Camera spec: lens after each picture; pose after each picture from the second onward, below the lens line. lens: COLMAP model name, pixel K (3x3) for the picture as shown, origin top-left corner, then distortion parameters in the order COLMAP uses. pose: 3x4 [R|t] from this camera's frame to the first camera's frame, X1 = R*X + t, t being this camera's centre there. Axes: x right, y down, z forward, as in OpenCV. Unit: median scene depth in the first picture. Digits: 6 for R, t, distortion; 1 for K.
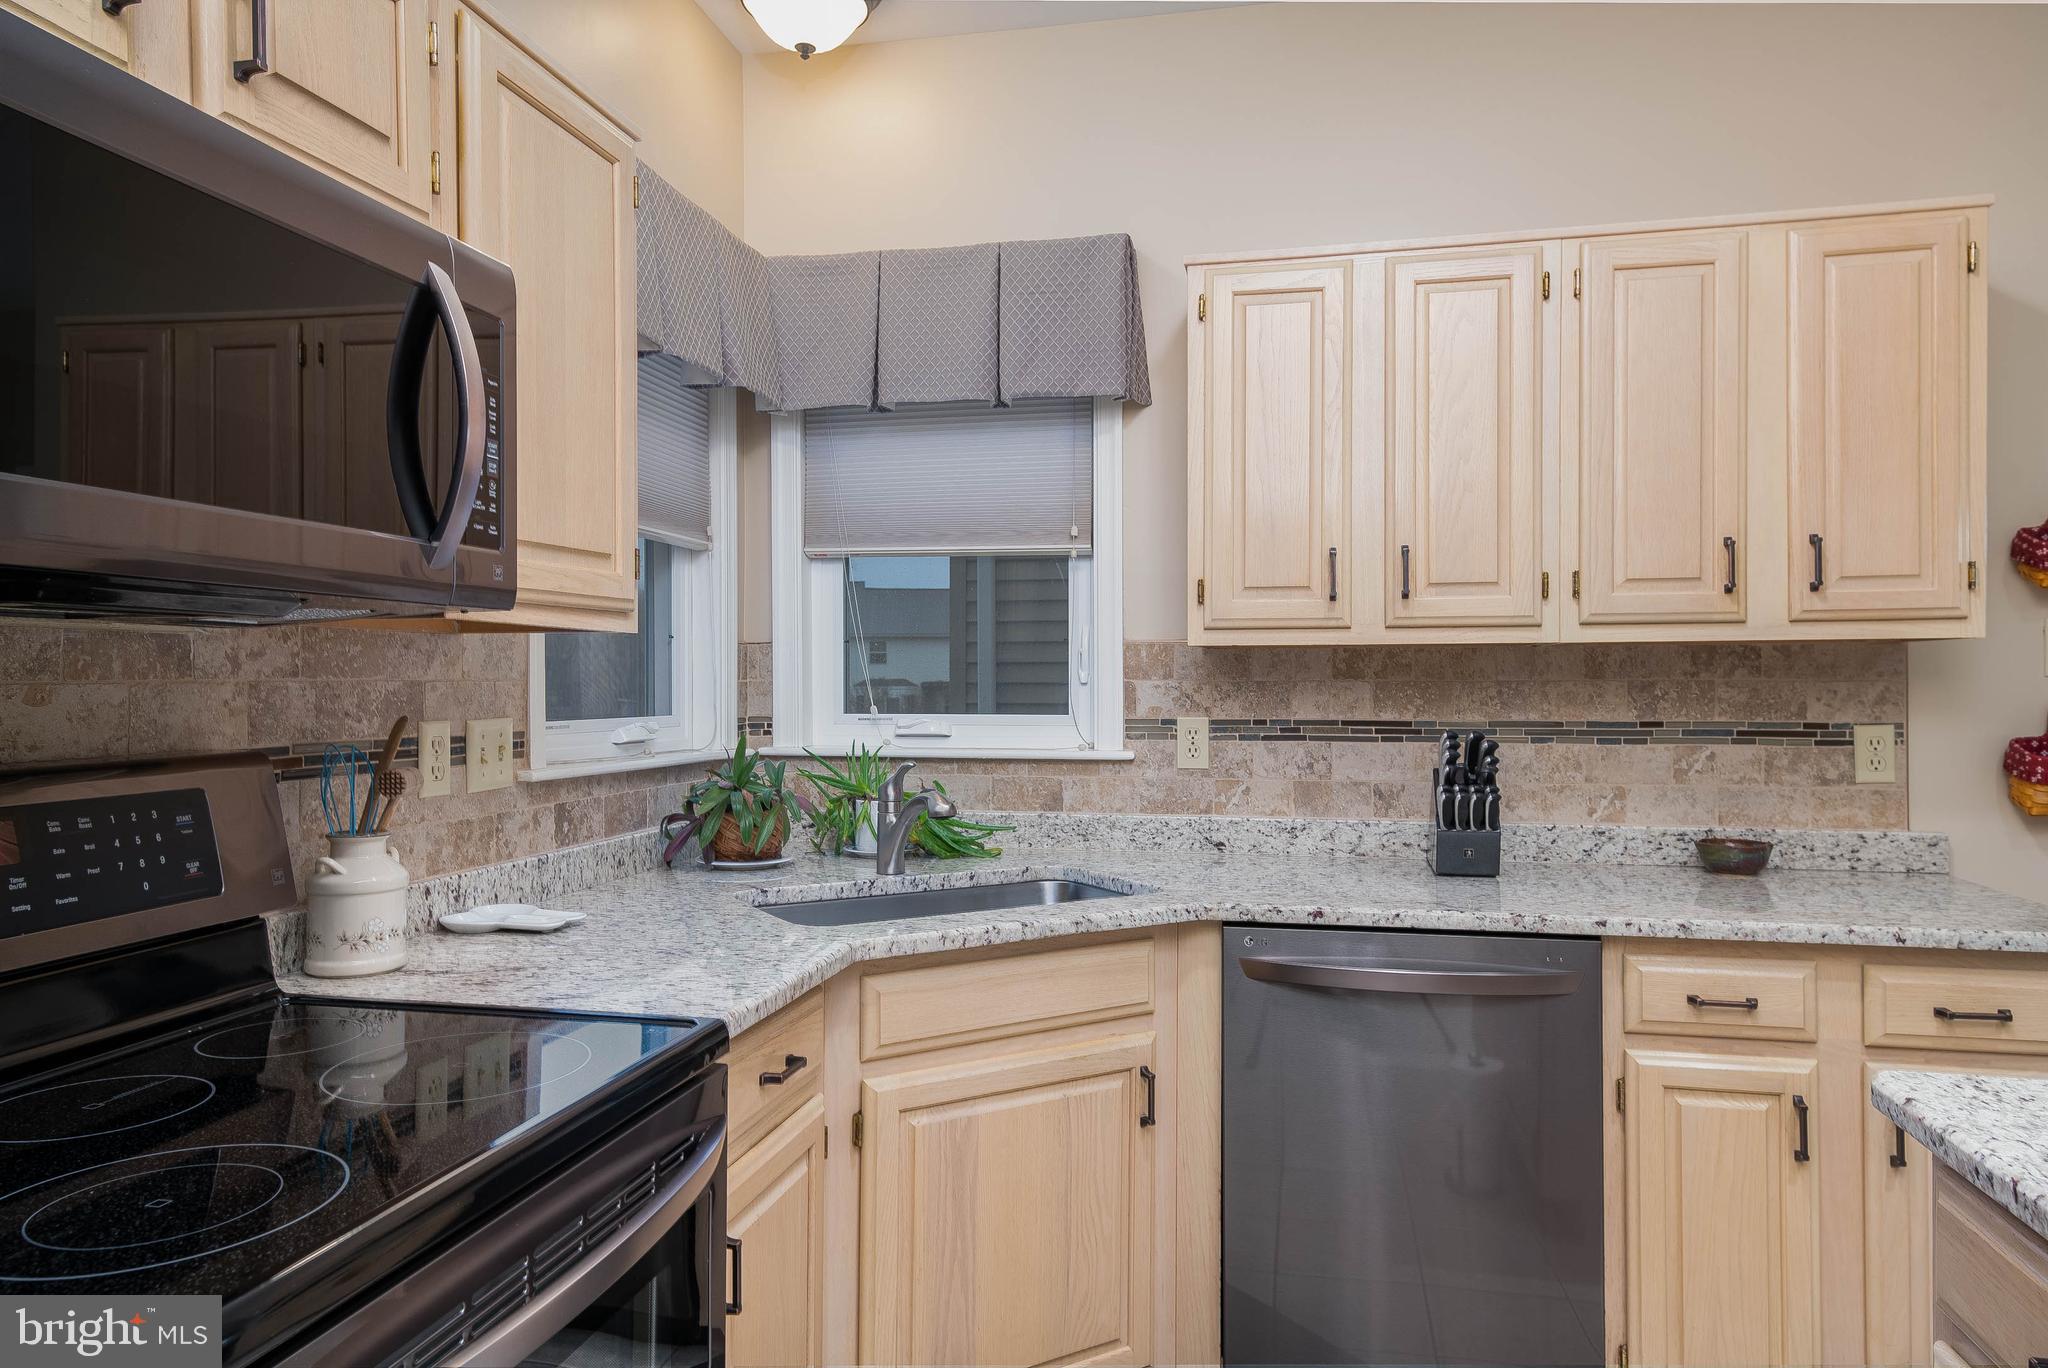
lens RADIAL K [[1329.8, 0, 1024.0], [0, 1329.8, 684.0], [0, 0, 1]] dist [0.026739, -0.000153]
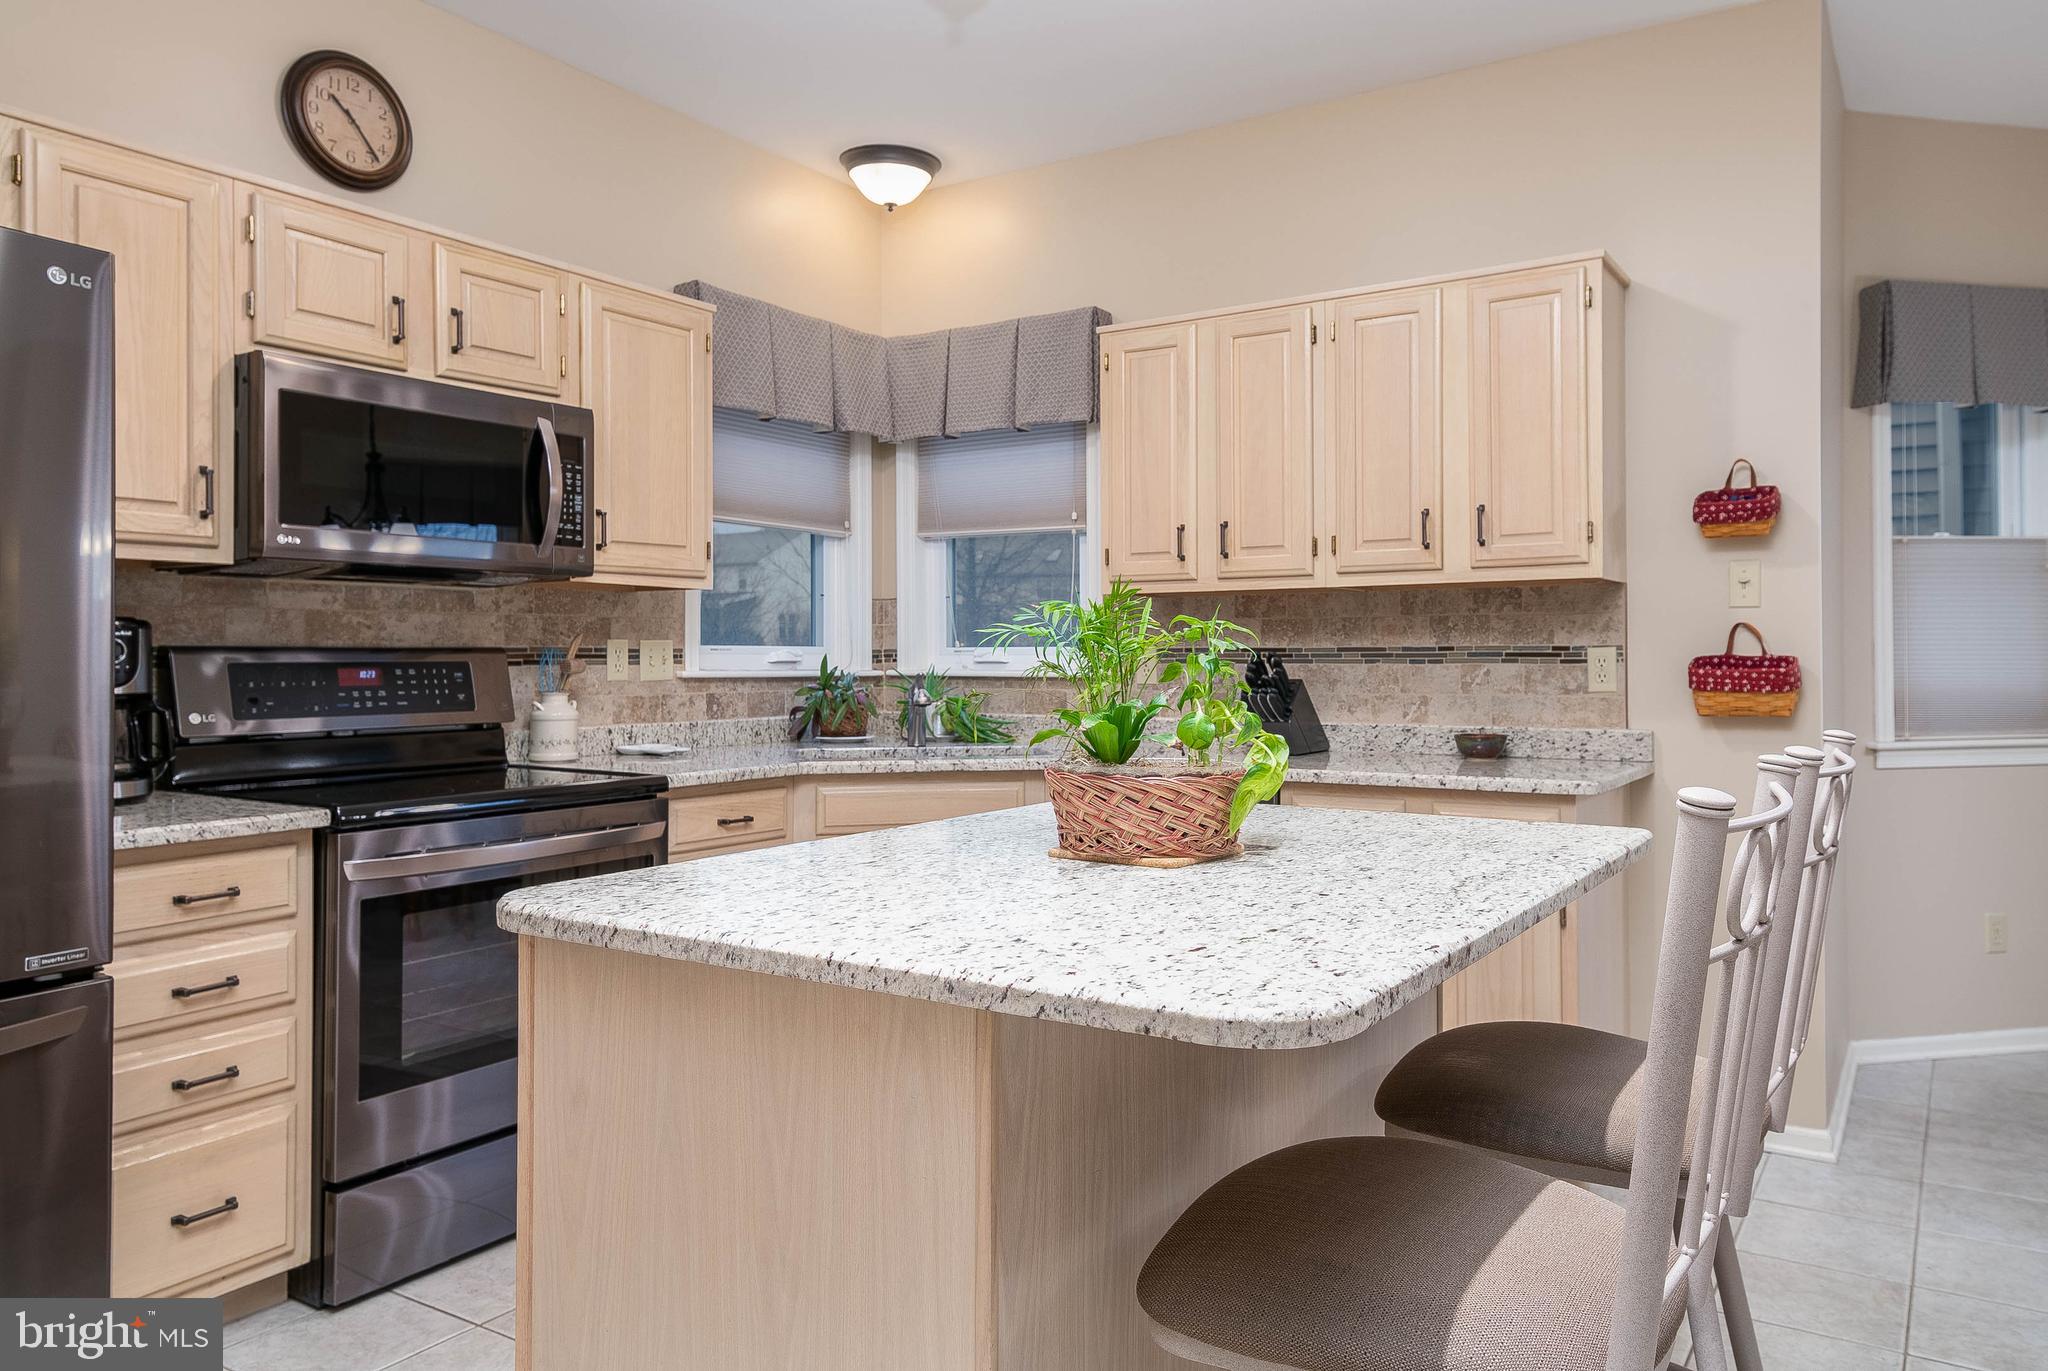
lens RADIAL K [[1413.3, 0, 1058.9], [0, 1413.3, 656.4], [0, 0, 1]] dist [0.021728, -0.000091]
pose [[0.934213, -0.000459, -0.356716, 0.643560], [-0.000561, 0.999996, -0.002755, 0.044230], [0.356716, 0.002774, 0.934209, -0.468434]]
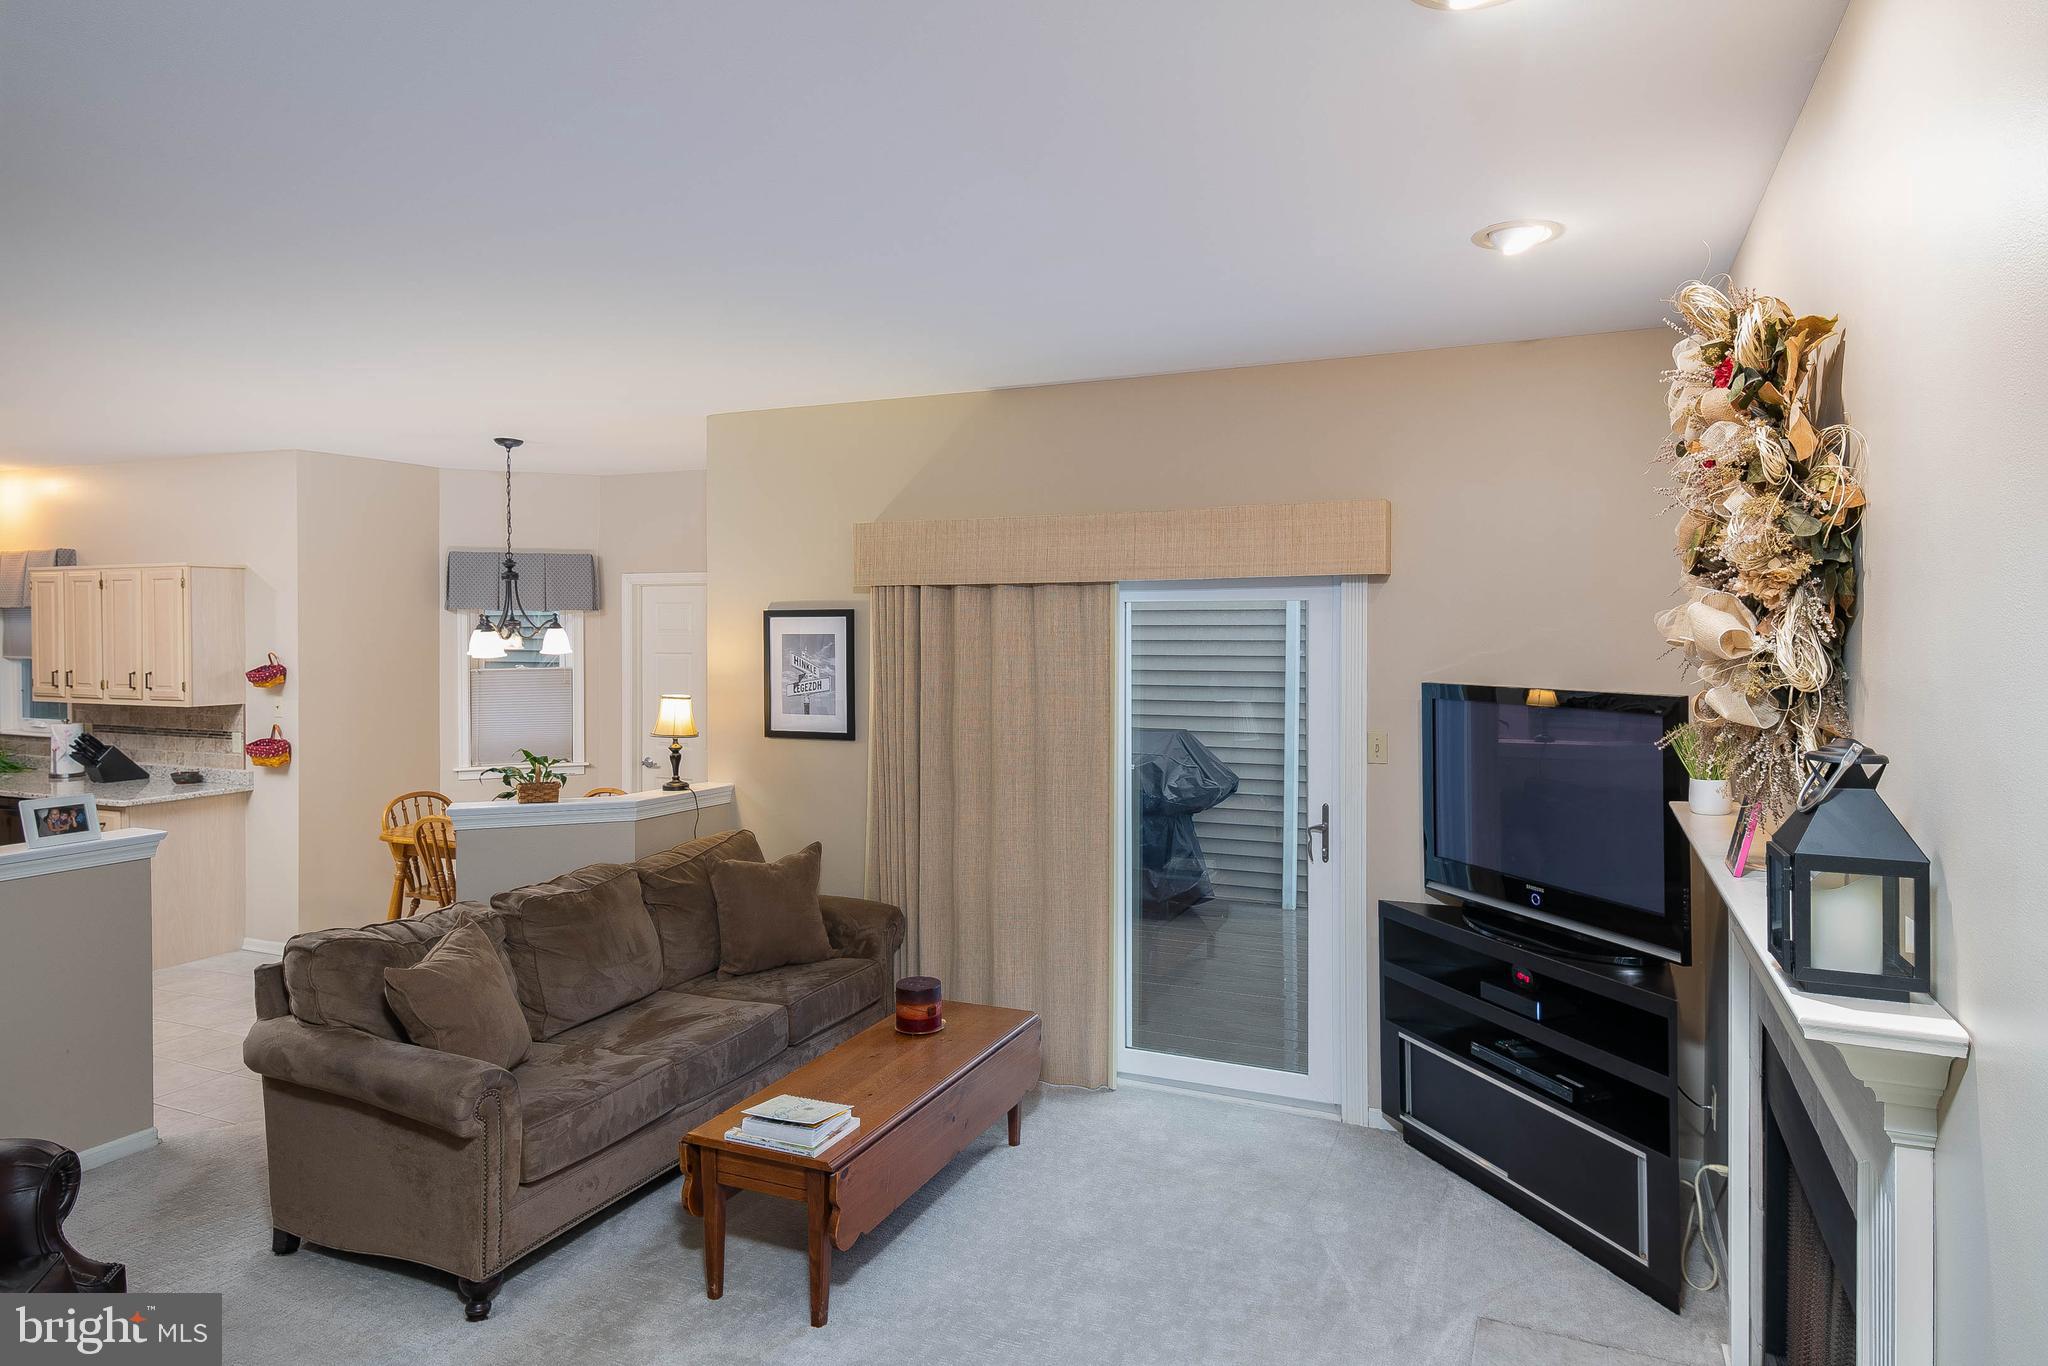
lens RADIAL K [[1225.0, 0, 1024.8], [0, 1225.0, 638.0], [0, 0, 1]] dist [0.025977, -0.000308]
pose [[0.978217, 0.005252, -0.207520, 2.838424], [-0.003831, 0.999966, 0.007249, -0.196809], [0.207551, -0.006296, 0.978204, -1.215302]]
